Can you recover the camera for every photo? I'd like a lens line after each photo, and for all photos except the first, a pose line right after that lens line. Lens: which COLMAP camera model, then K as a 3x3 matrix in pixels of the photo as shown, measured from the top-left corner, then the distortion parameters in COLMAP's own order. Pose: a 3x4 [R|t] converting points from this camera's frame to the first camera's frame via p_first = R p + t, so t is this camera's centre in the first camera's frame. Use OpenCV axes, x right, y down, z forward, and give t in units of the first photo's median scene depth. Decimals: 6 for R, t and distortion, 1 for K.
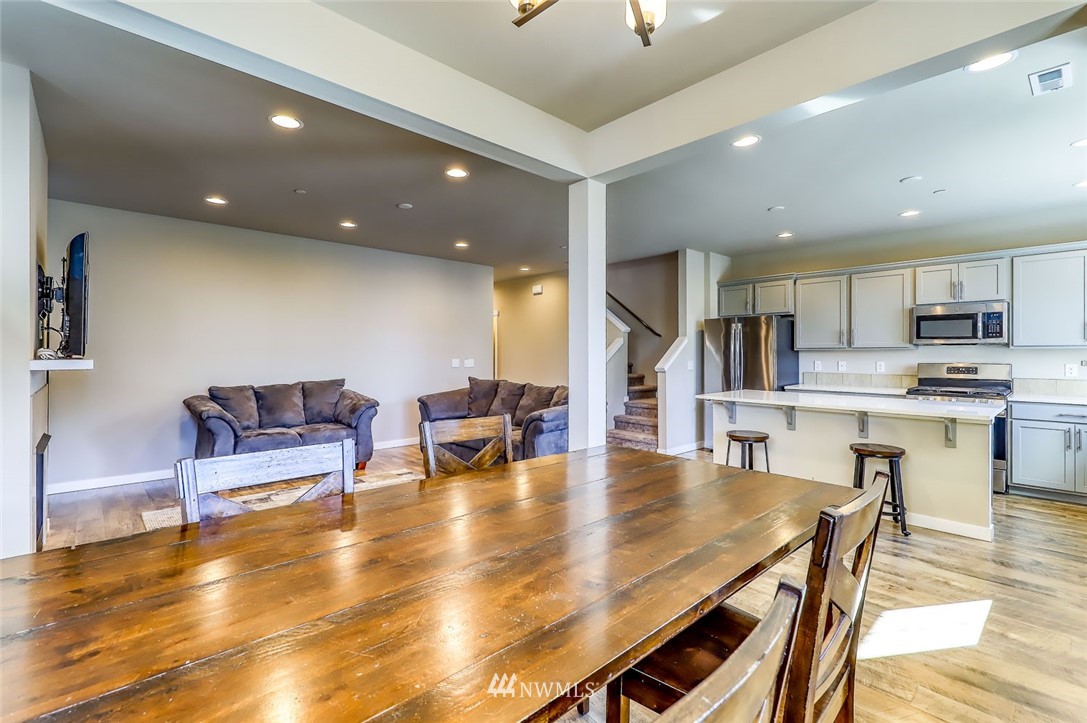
lens RADIAL K [[483.9, 0, 541.0], [0, 483.9, 353.6], [0, 0, 1]] dist [-0.000269, 0.000244]
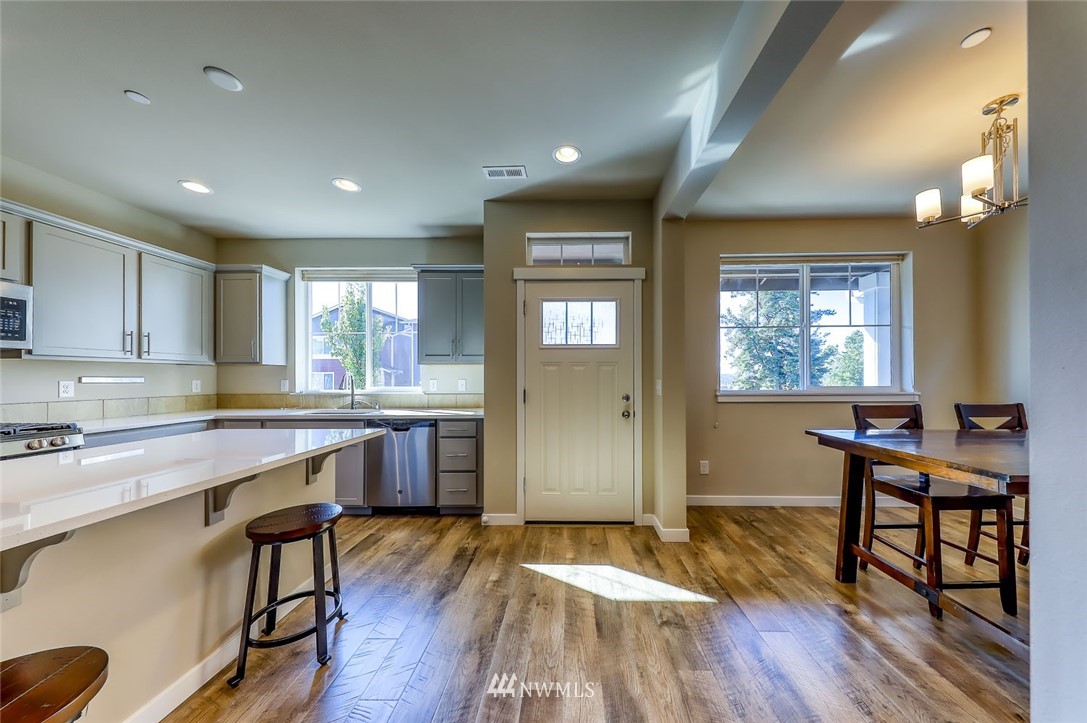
lens RADIAL K [[348.6, 0, 563.1], [0, 348.6, 375.0], [0, 0, 1]] dist [0.002953, -0.000305]
pose [[-0.721747, 0.006547, 0.692126, 0.117206], [0.004843, 0.999979, -0.004409, 0.017279], [-0.692140, 0.000170, -0.721763, 0.818562]]
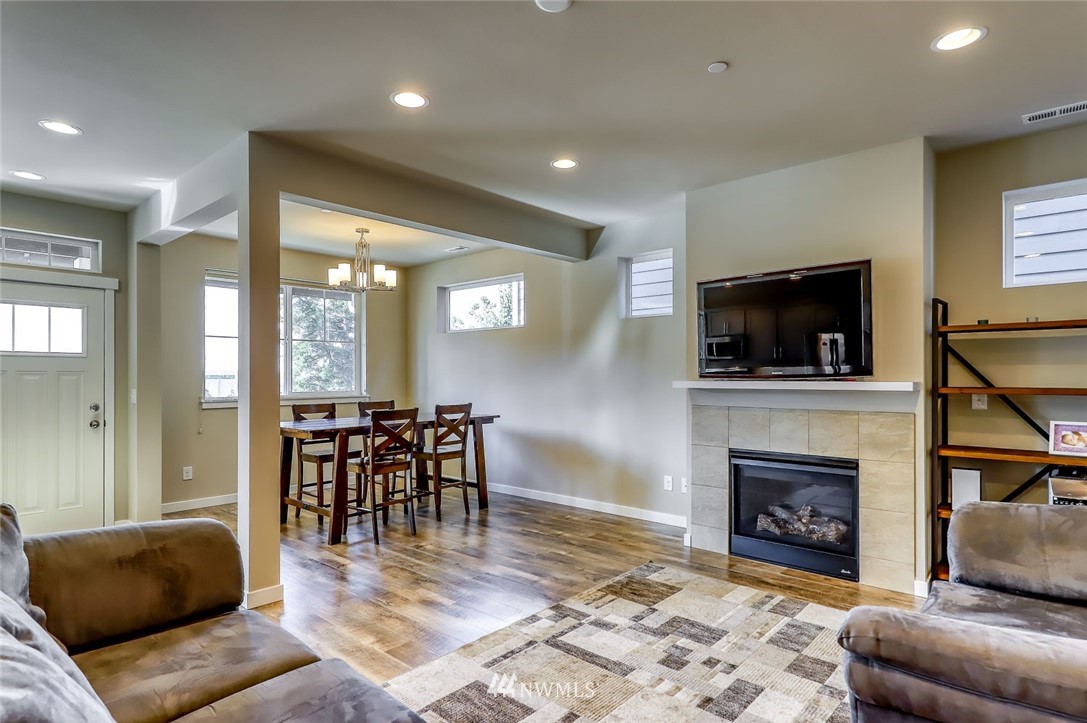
lens RADIAL K [[584.9, 0, 550.6], [0, 584.9, 372.4], [0, 0, 1]] dist [-0.002446, -0.001398]
pose [[-0.995157, 0.003513, -0.098239, -0.215581], [0.003695, 0.999992, -0.001676, -0.000493], [0.098232, -0.002031, -0.995161, 1.367198]]
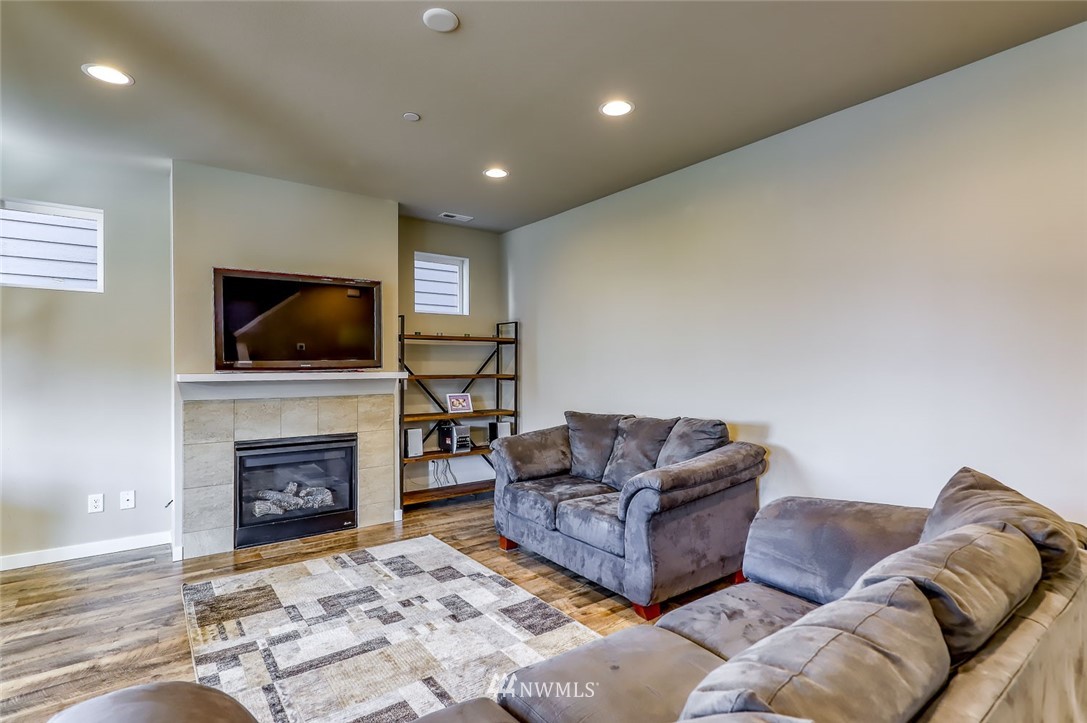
lens RADIAL K [[524.2, 0, 551.0], [0, 524.2, 364.5], [0, 0, 1]] dist [0.000953, -0.002703]
pose [[-0.099617, -0.001736, -0.995024, 0.145950], [-0.000442, 0.999998, -0.001701, 0.000053], [0.995026, 0.000270, -0.099618, 1.070245]]
